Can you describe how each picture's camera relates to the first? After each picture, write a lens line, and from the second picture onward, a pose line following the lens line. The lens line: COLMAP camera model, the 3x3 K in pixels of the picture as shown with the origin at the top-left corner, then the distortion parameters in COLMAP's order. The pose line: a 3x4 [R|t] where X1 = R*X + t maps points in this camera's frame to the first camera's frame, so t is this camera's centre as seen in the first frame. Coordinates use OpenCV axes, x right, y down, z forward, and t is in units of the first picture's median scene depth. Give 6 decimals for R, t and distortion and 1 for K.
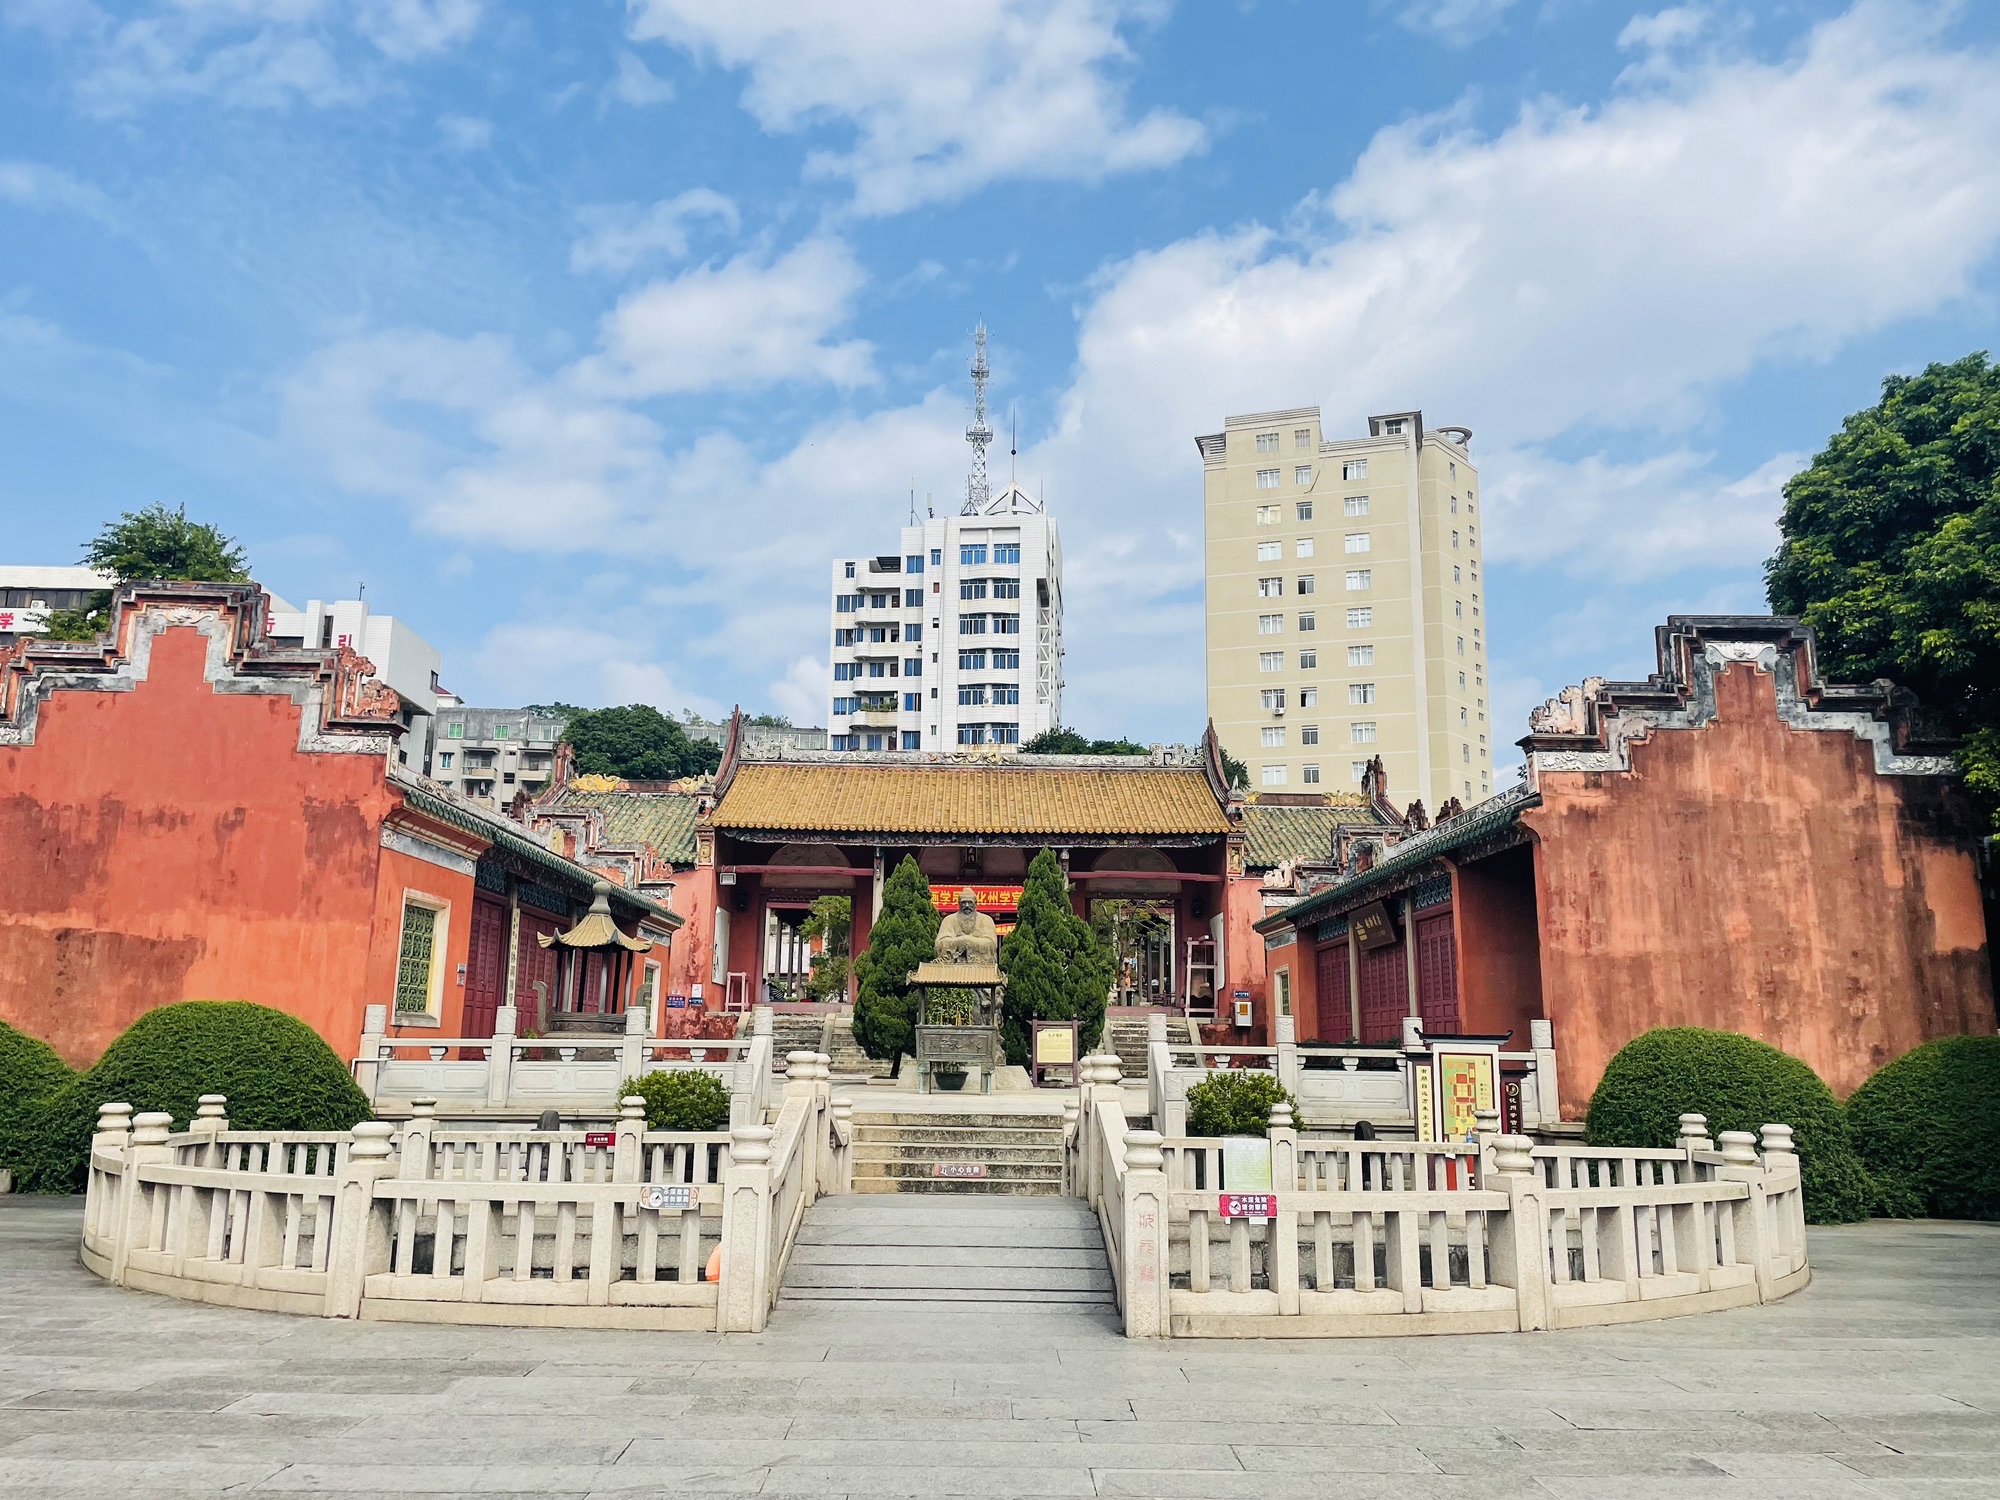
lens RADIAL K [[1504.4, 0, 1000.0], [0, 1504.4, 750.0], [0, 0, 1]] dist [0.119137, -0.161792]
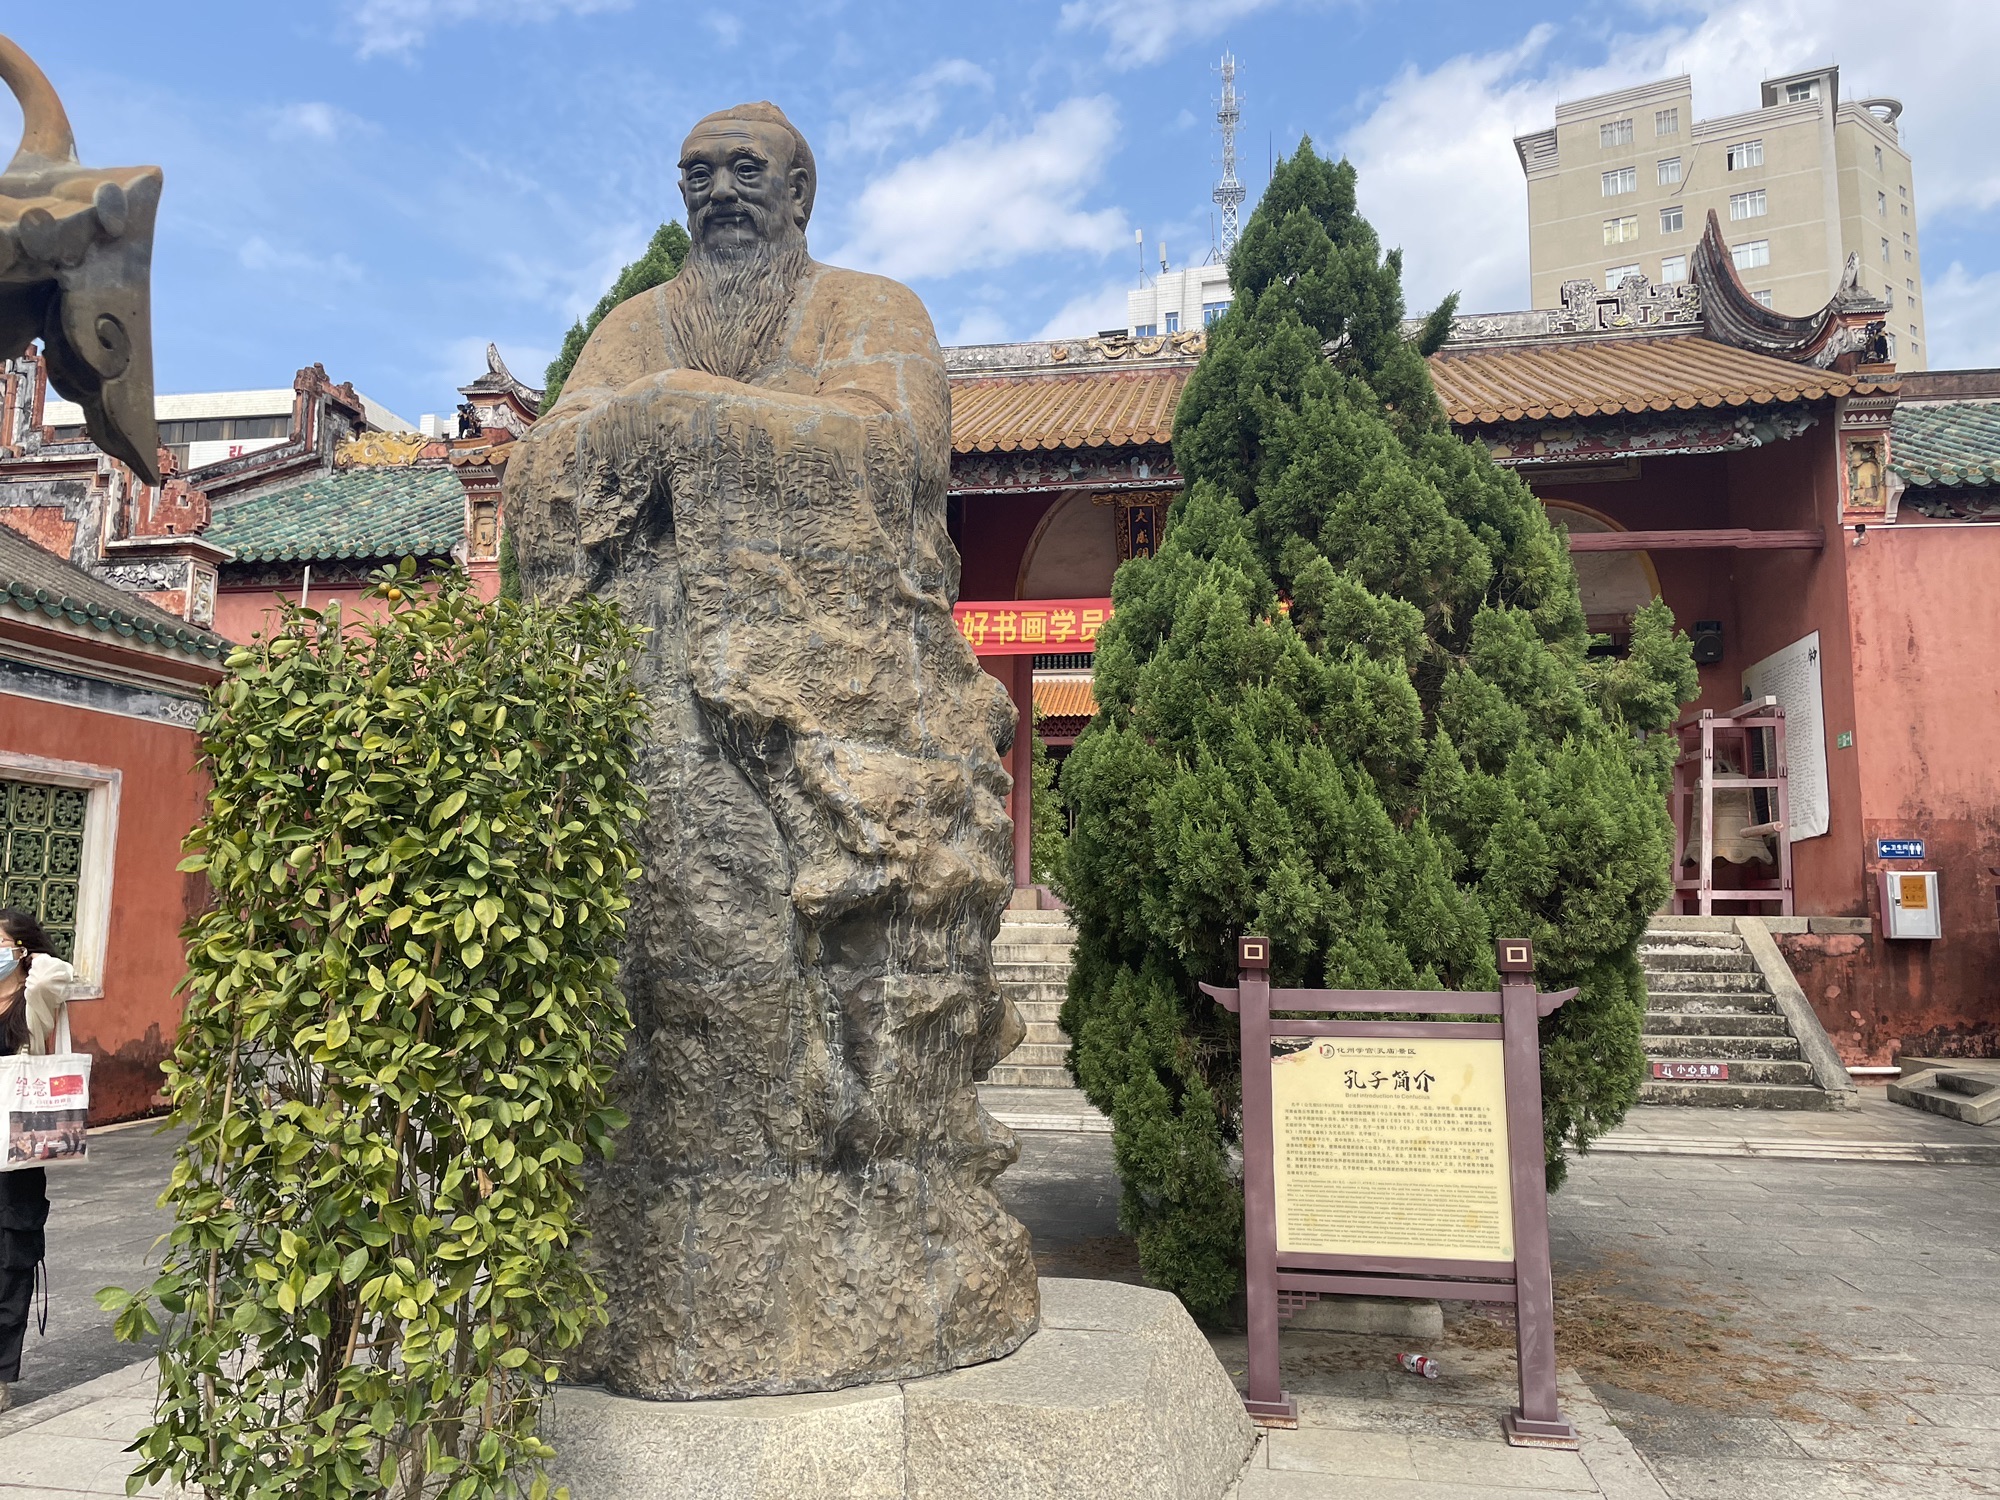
lens RADIAL K [[1504.4, 0, 1000.0], [0, 1504.4, 750.0], [0, 0, 1]] dist [0.119137, -0.161792]
pose [[0.983472, -0.026849, -0.179056, 0.024961], [0.040728, 0.996405, 0.074290, 0.135120], [0.176417, -0.080355, 0.981030, 0.804378]]
